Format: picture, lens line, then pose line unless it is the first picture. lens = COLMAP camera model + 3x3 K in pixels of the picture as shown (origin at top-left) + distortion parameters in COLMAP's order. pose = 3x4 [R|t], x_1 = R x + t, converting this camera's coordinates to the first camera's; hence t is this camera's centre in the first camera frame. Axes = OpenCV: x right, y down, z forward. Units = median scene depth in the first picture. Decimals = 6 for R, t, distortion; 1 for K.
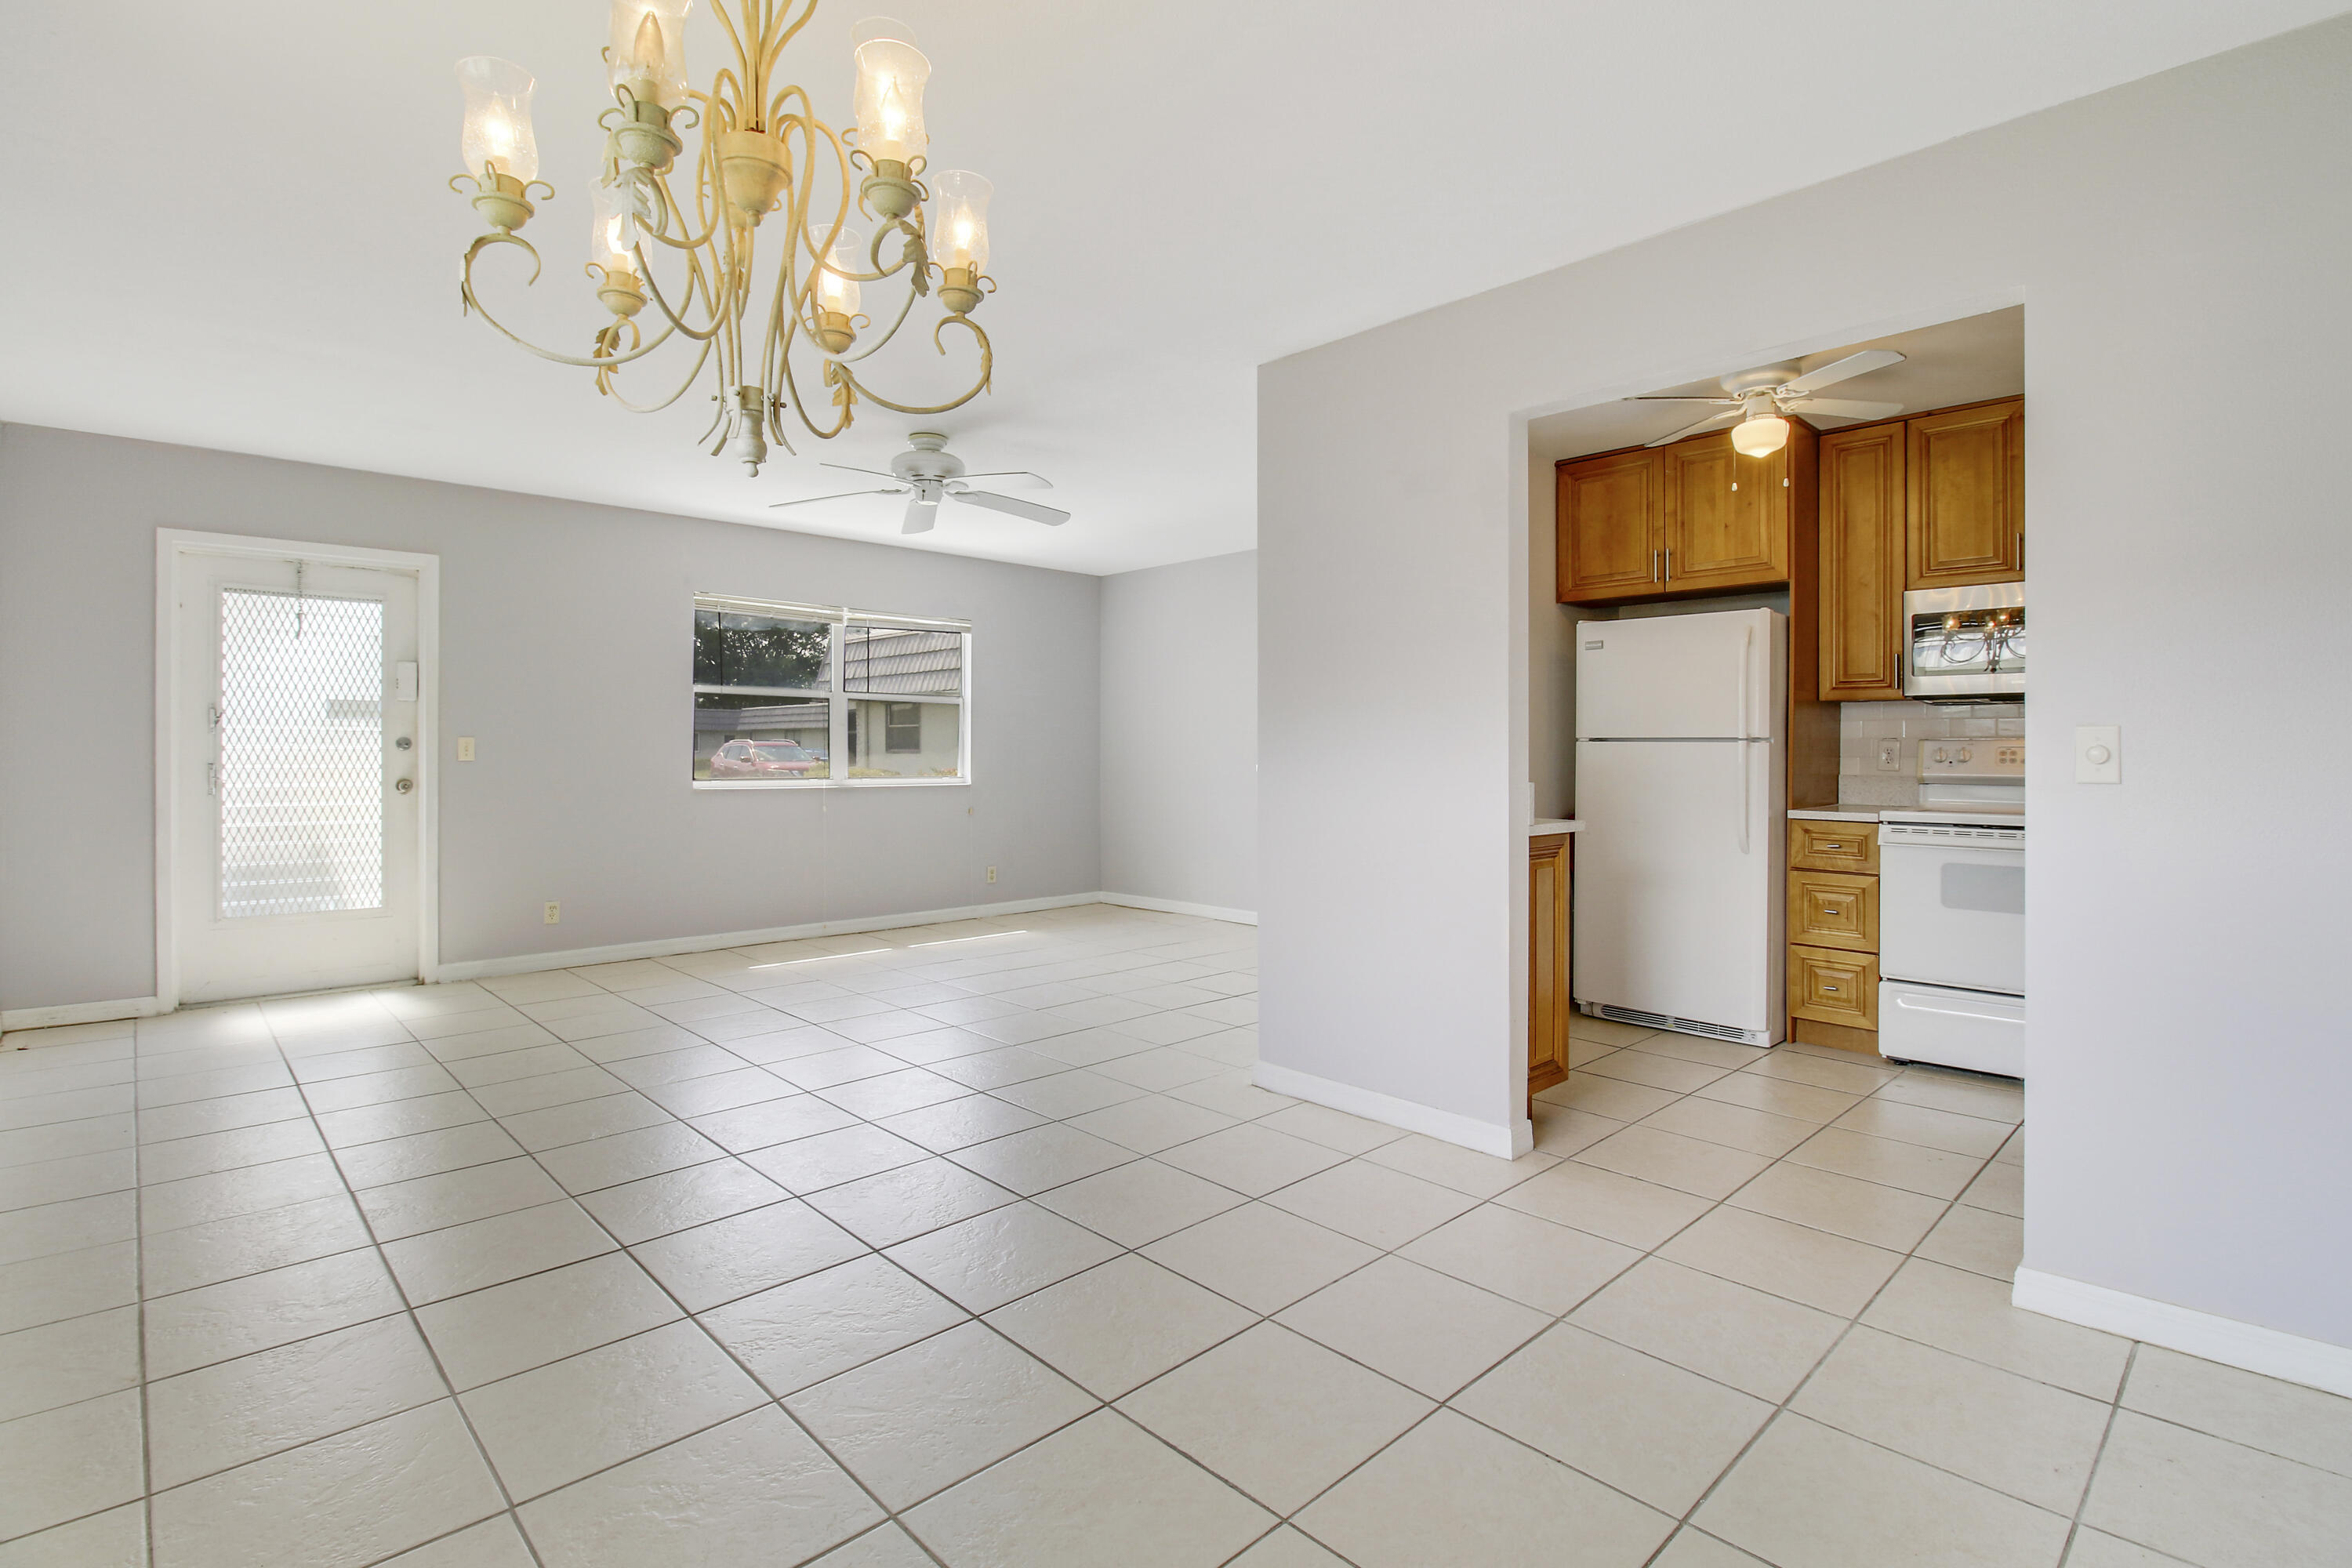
lens RADIAL K [[1112.6, 0, 1183.6], [0, 1112.6, 778.6], [0, 0, 1]] dist [-0.001689, -0.000908]
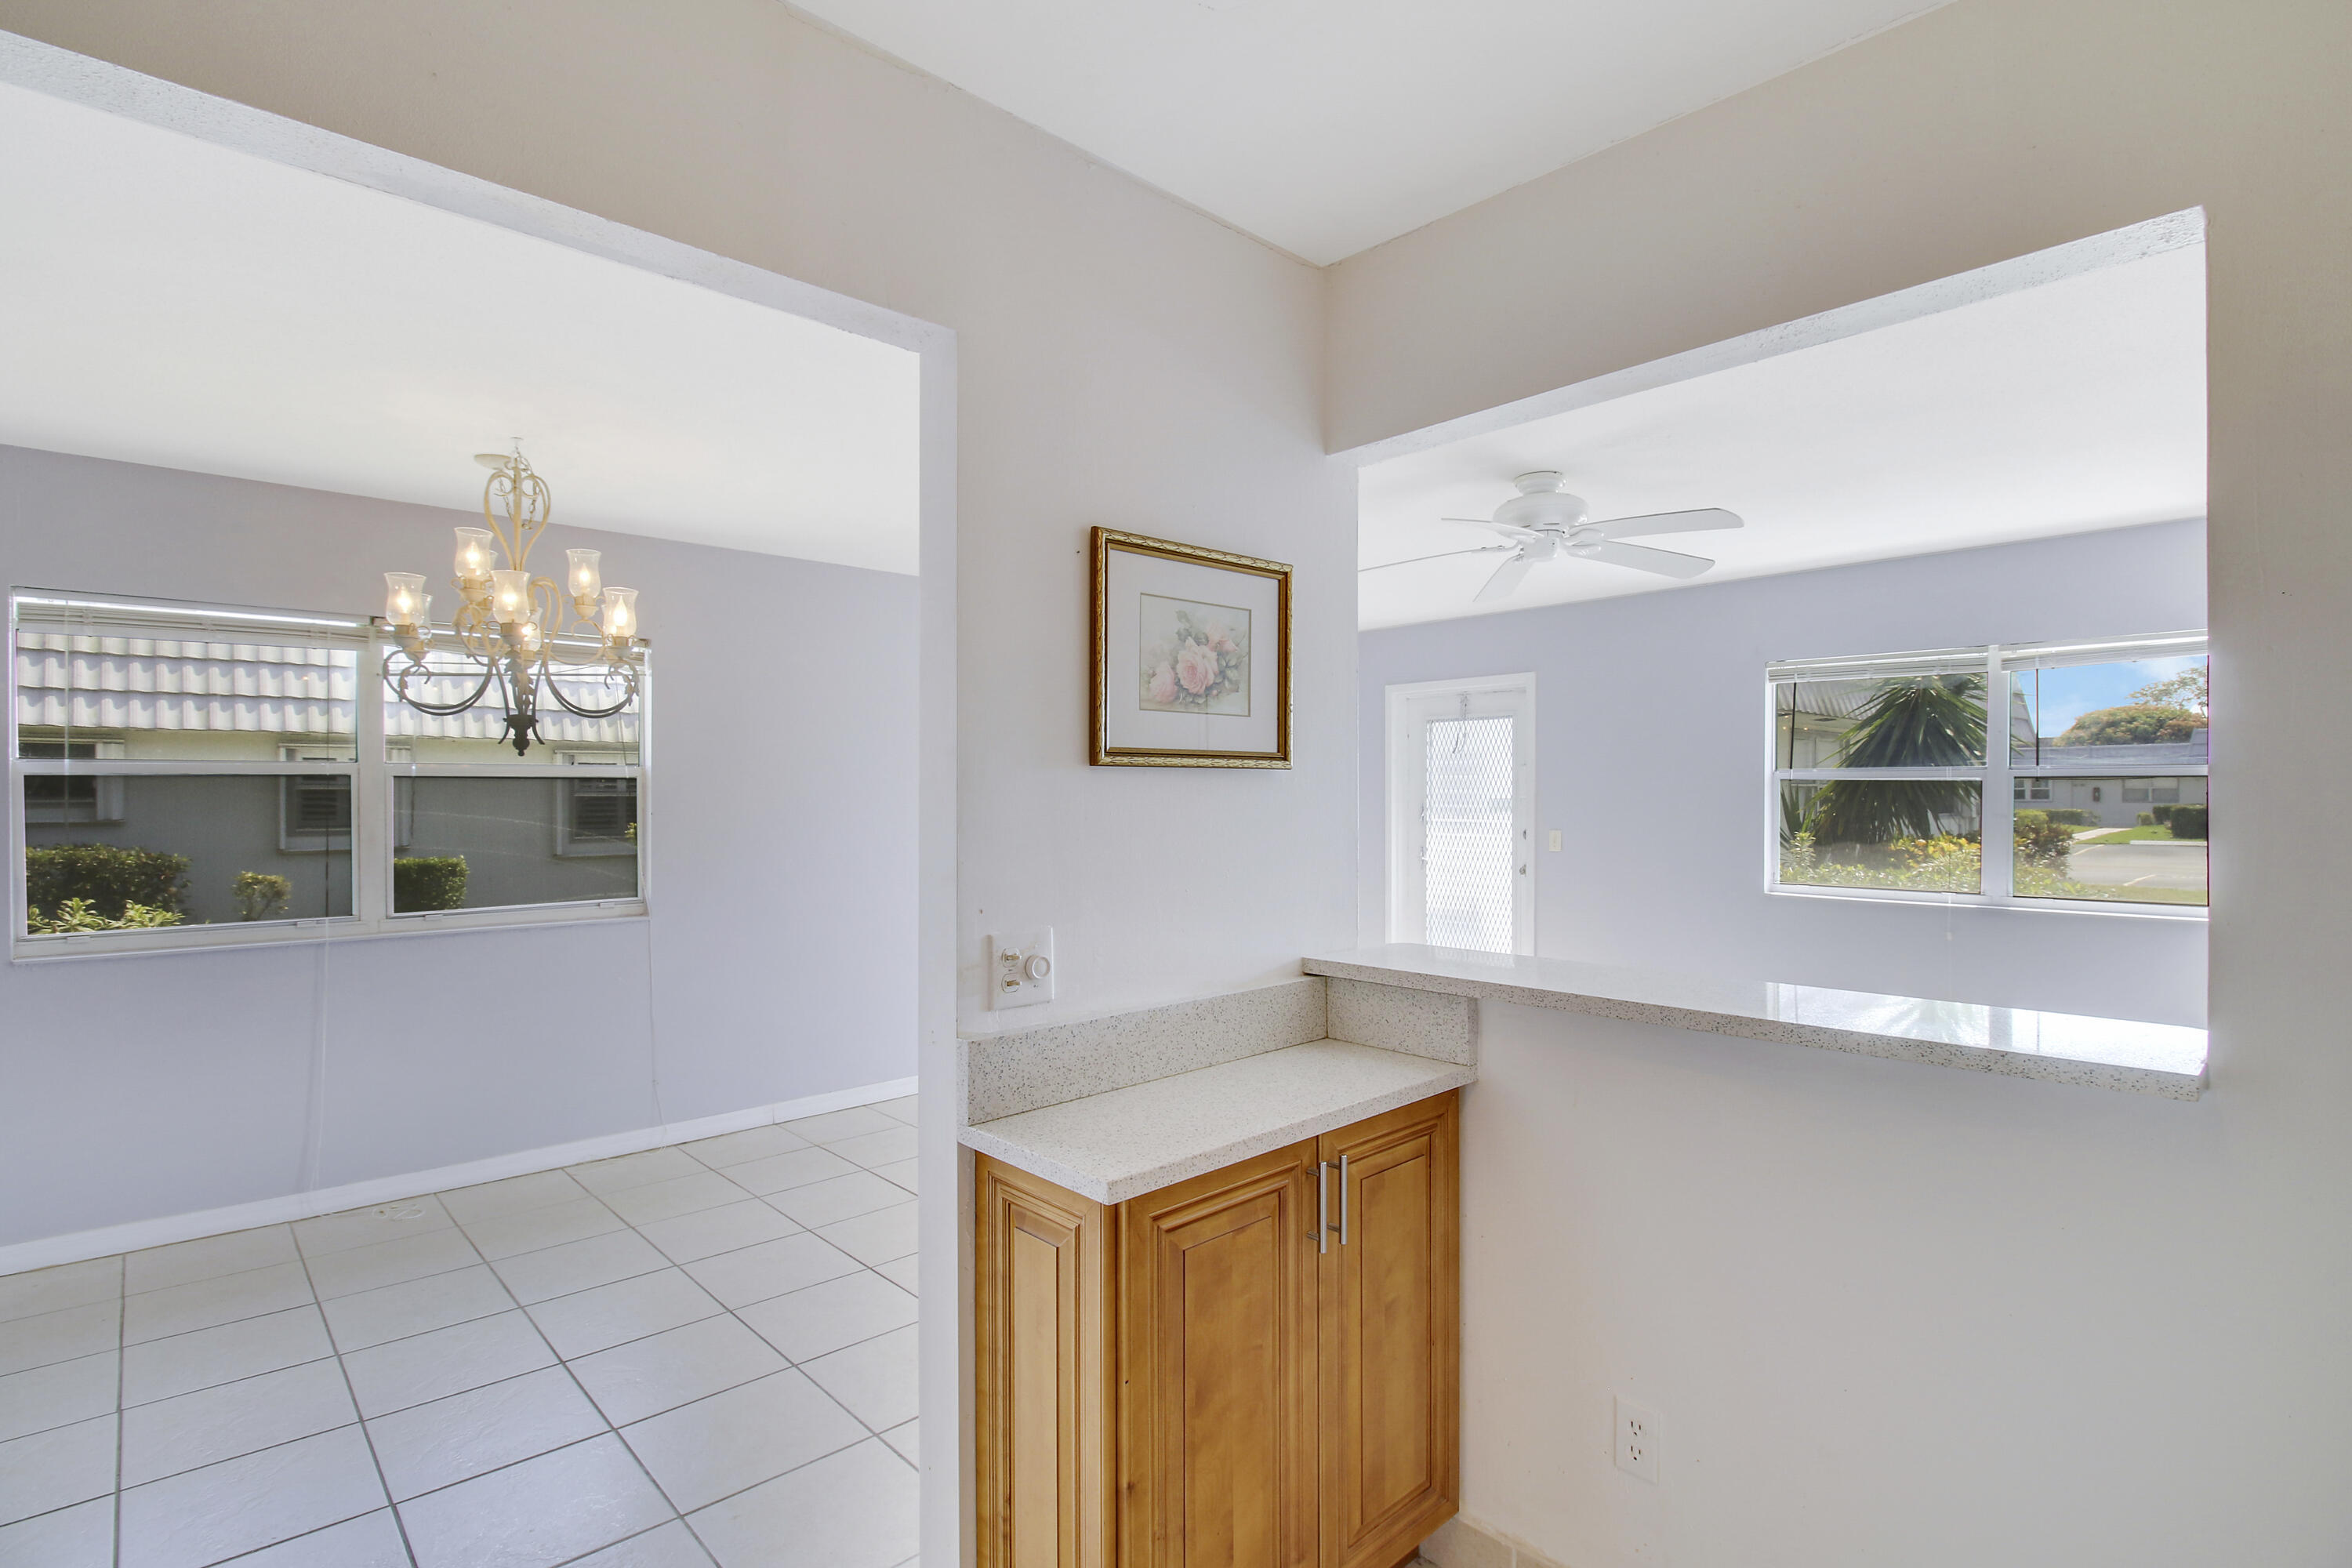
lens RADIAL K [[1112.6, 0, 1183.6], [0, 1112.6, 778.6], [0, 0, 1]] dist [-0.001689, -0.000908]
pose [[-0.006391, -0.016228, -0.999848, 0.499999], [-0.020821, 0.999654, -0.016092, -0.067750], [0.999763, 0.020715, -0.006726, 0.679492]]
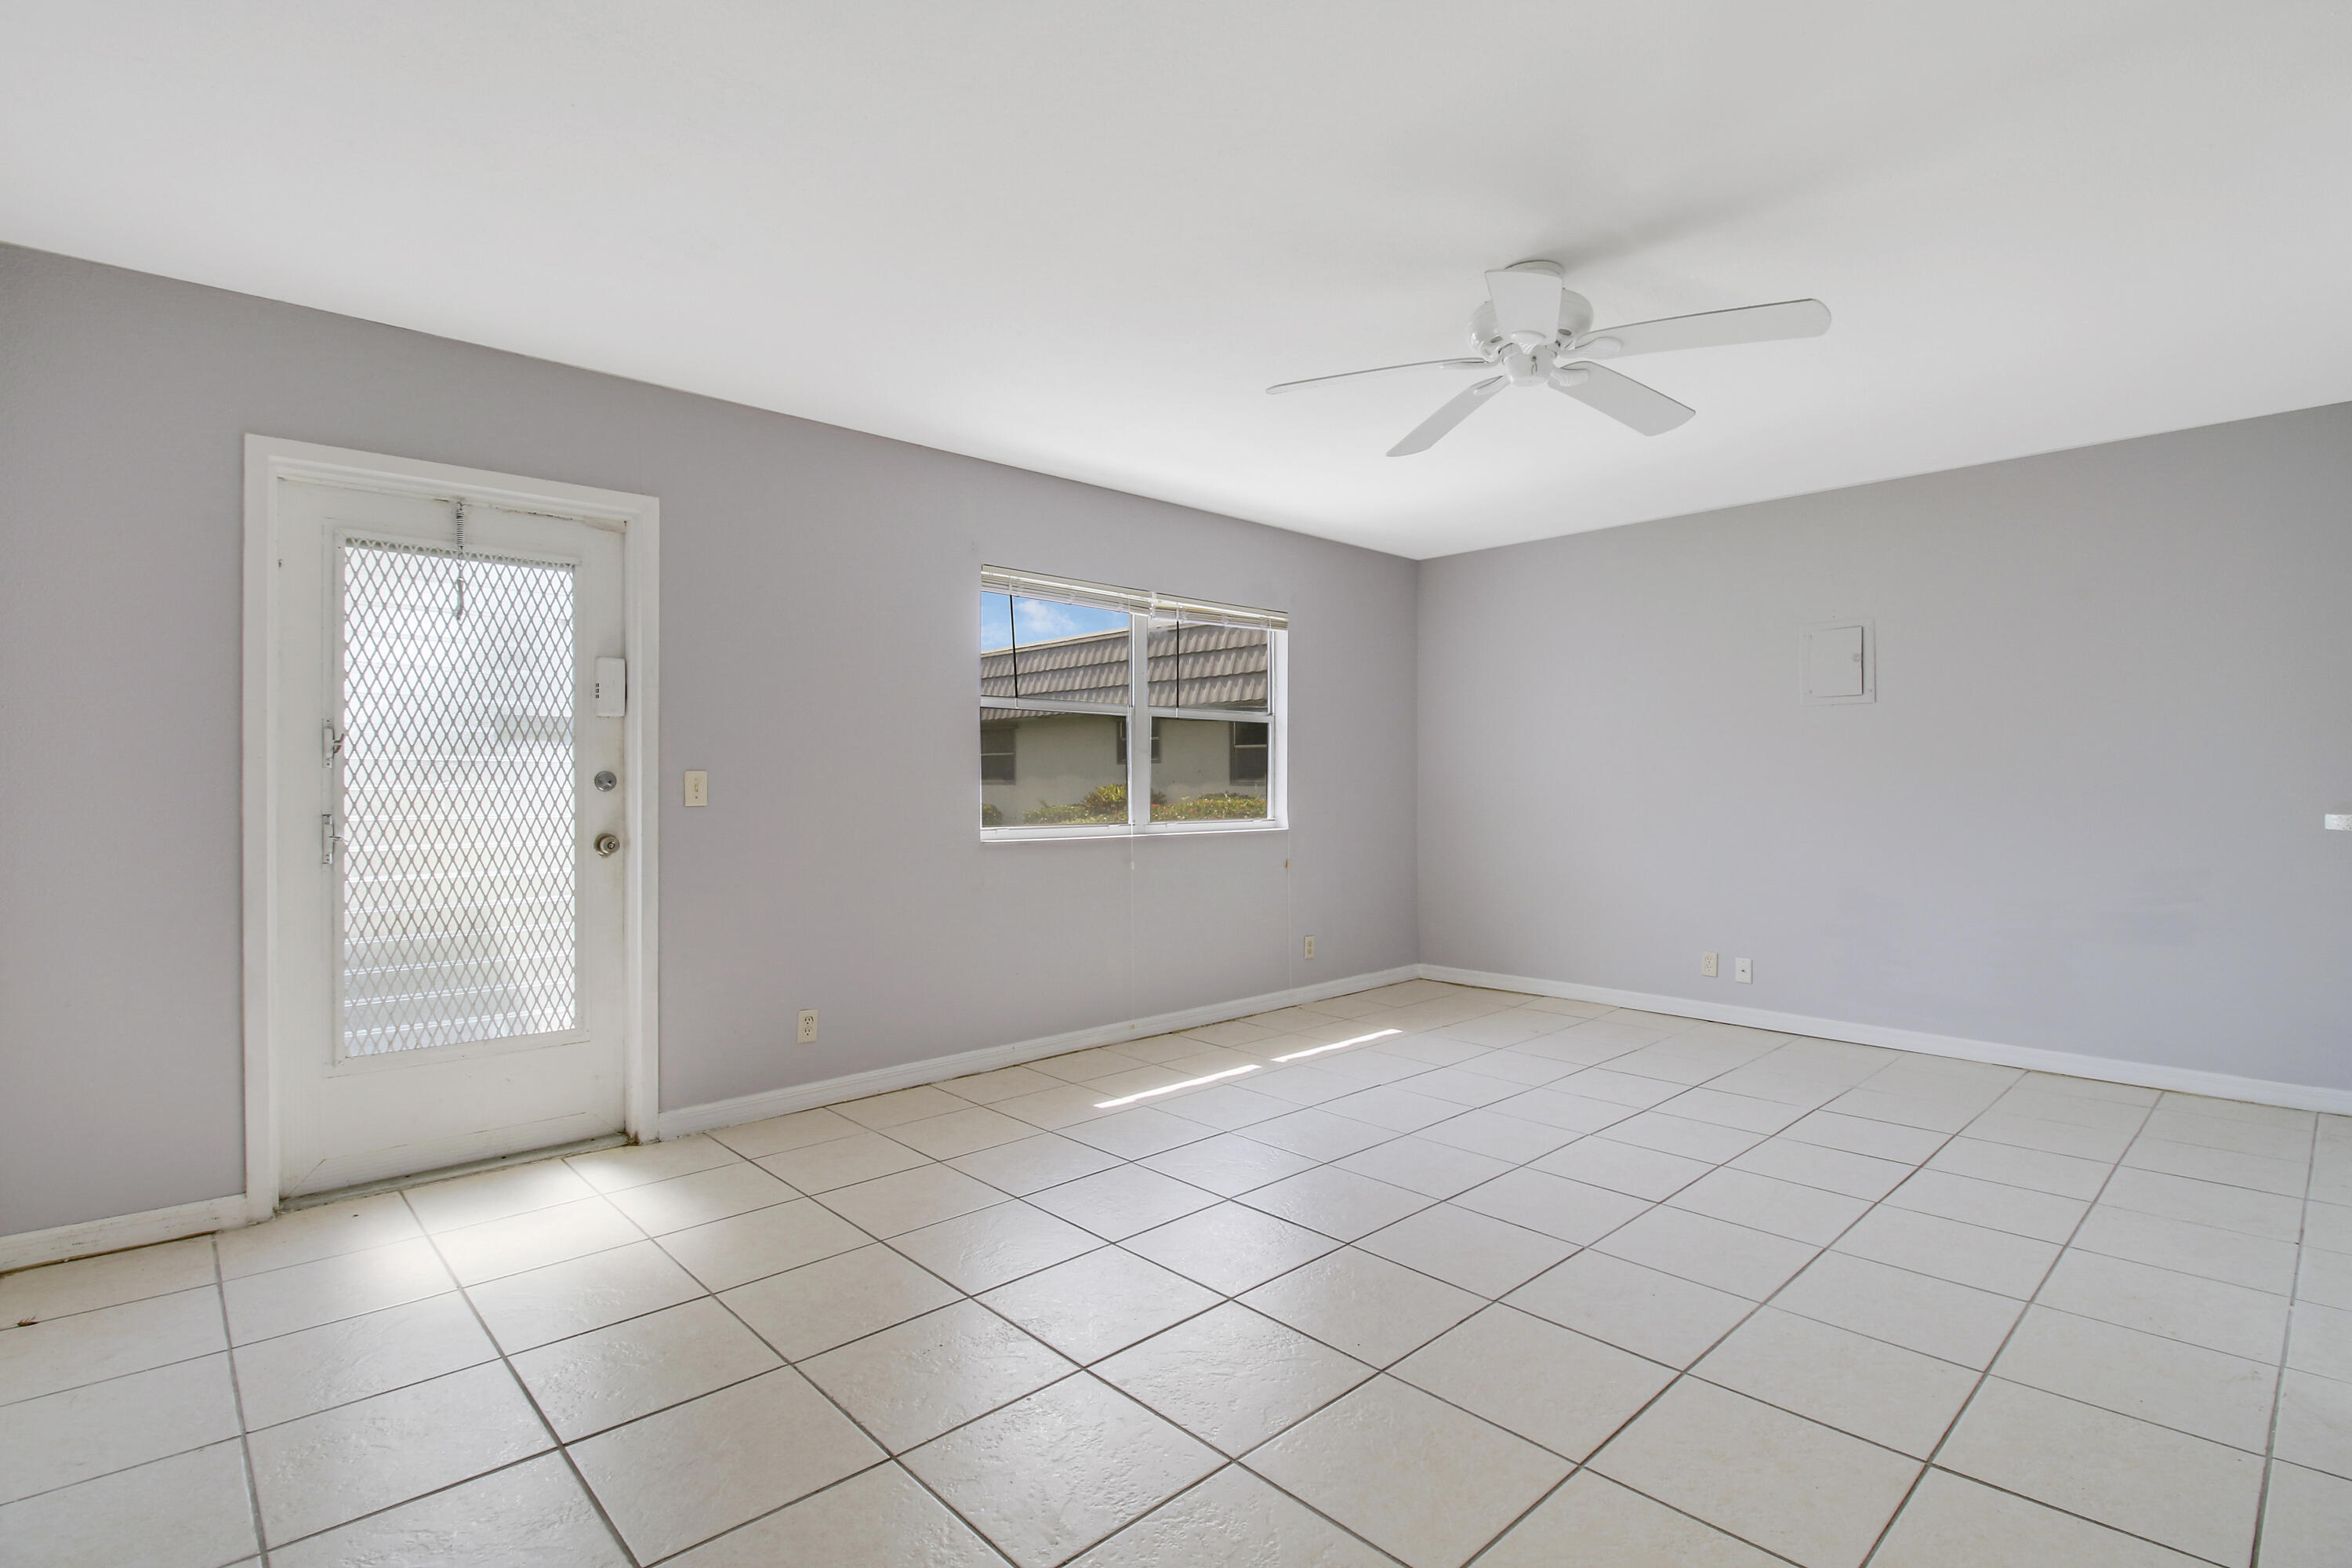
lens RADIAL K [[1105.9, 0, 1203.0], [0, 1105.9, 802.9], [0, 0, 1]] dist [0.001010, -0.001116]
pose [[0.999999, -0.000736, 0.001327, -0.361695], [0.000733, 0.999997, 0.002286, -0.020637], [-0.001329, -0.002285, 0.999997, 0.353418]]
